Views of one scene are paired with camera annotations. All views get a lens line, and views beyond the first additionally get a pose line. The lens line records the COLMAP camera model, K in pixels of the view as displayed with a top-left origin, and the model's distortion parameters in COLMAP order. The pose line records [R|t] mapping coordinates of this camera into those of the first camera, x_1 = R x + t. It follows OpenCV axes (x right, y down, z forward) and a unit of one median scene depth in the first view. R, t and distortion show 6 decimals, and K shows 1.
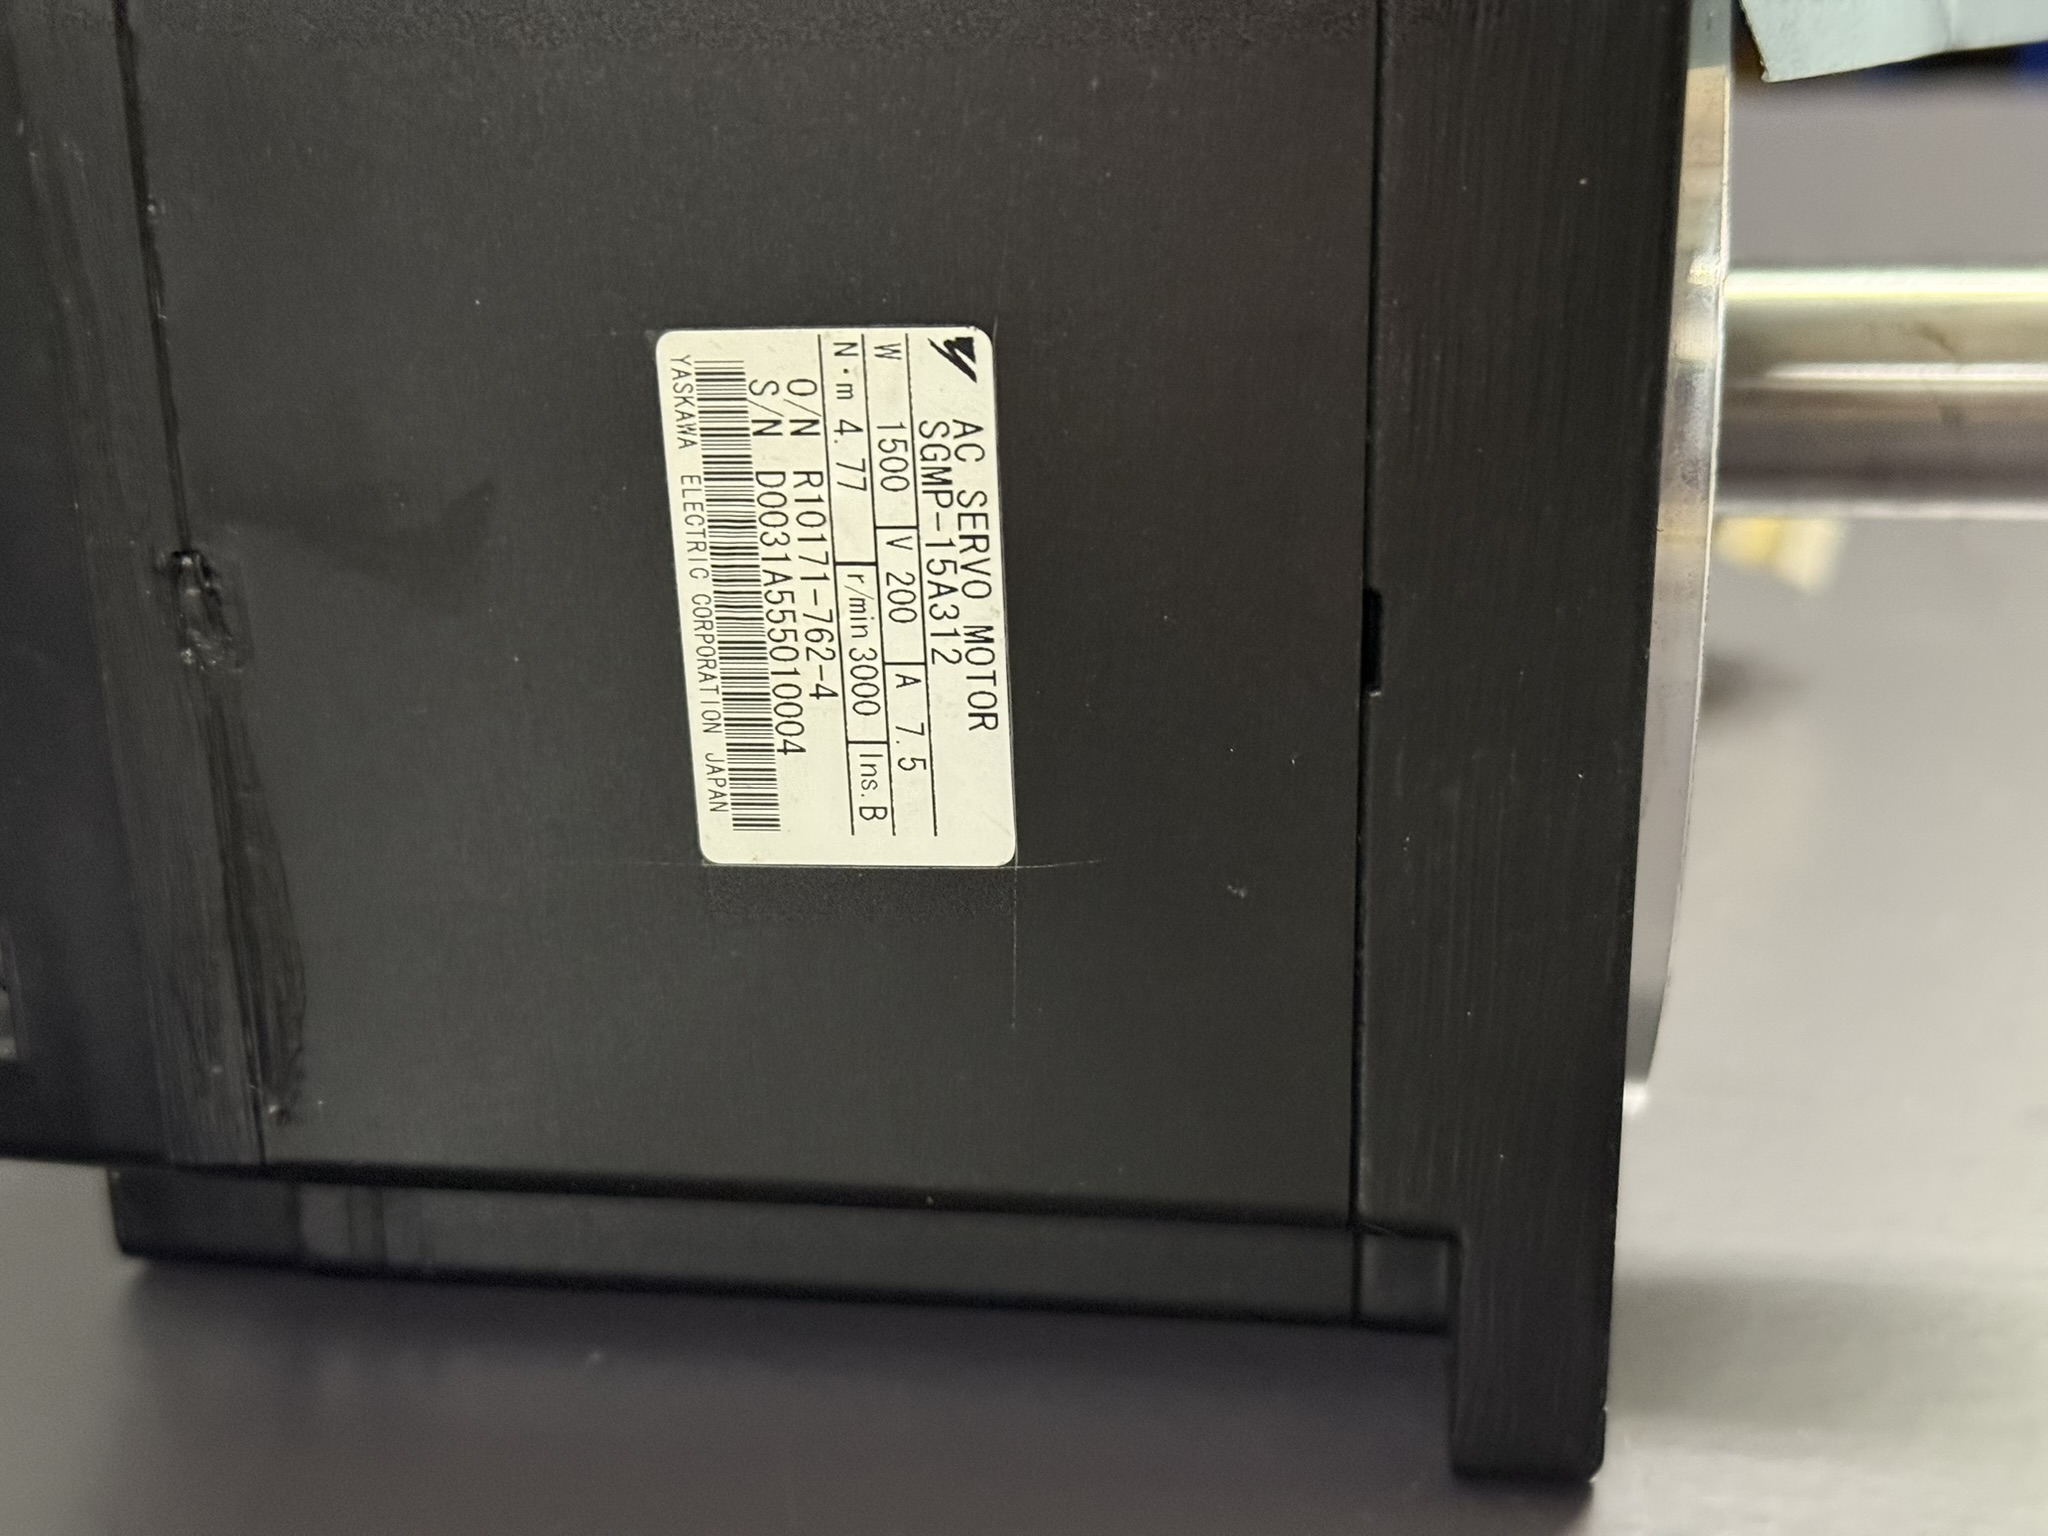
lens RADIAL K [[2868.3, 0, 1029.2], [0, 2868.3, 773.0], [0, 0, 1]] dist [0.172450, -0.467026]
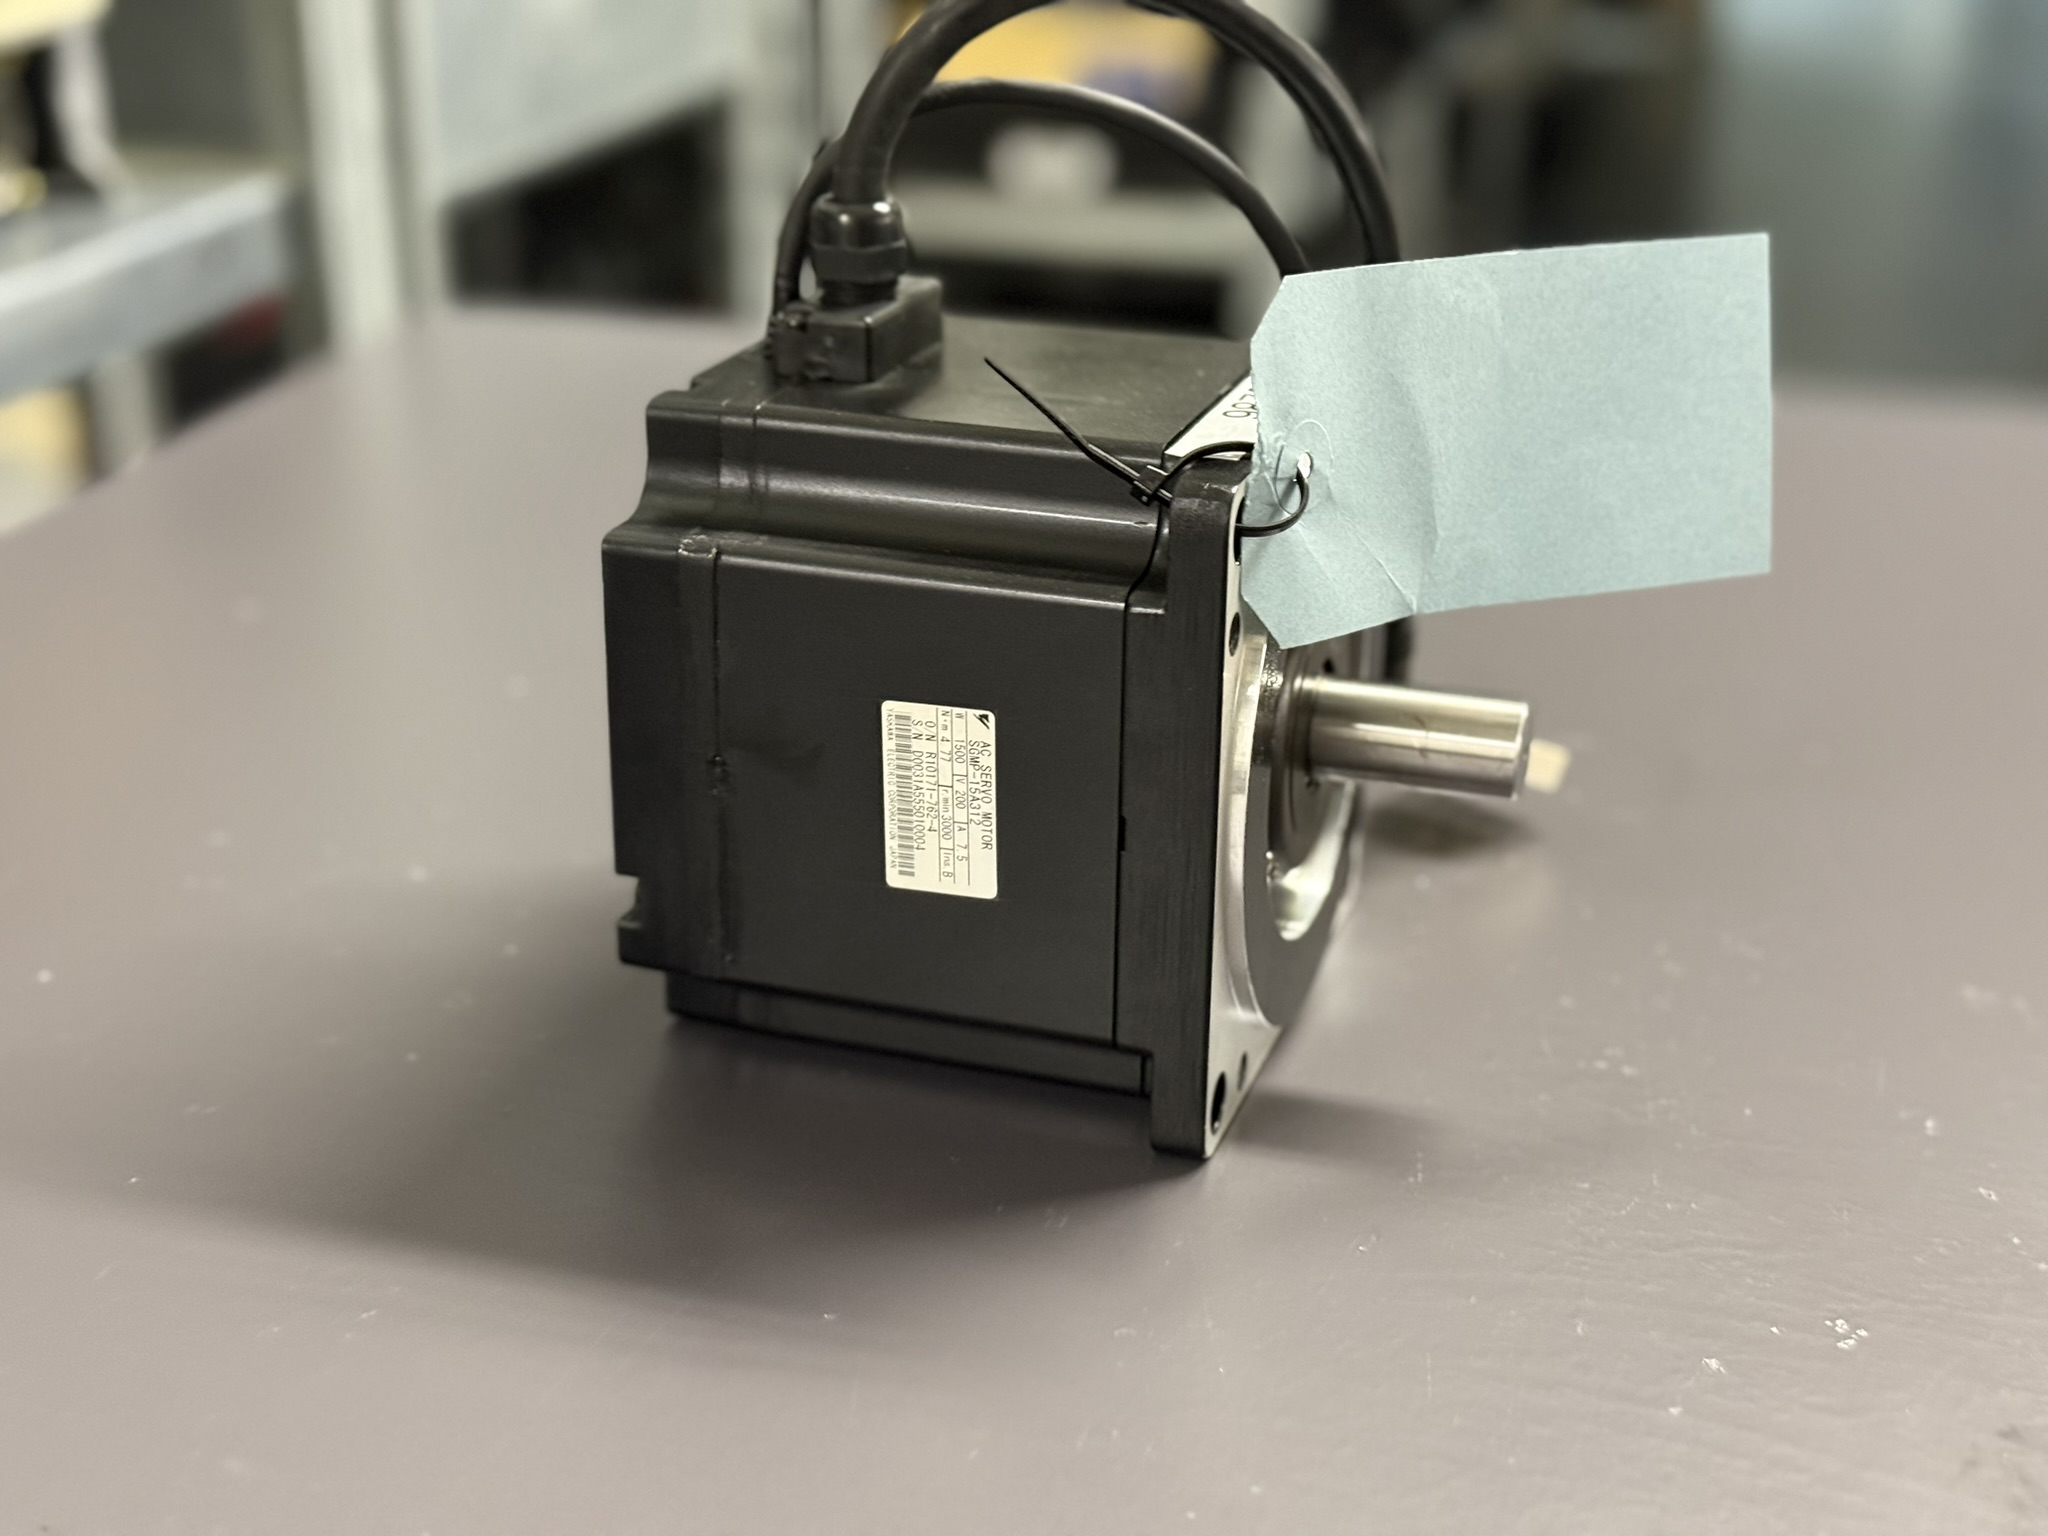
lens RADIAL K [[2868.3, 0, 1029.2], [0, 2868.3, 773.0], [0, 0, 1]] dist [0.172450, -0.467026]
pose [[0.980222, 0.100210, -0.170653, 0.491985], [-0.097142, 0.994924, 0.026254, -0.166092], [0.172418, -0.009157, 0.984981, -1.725675]]
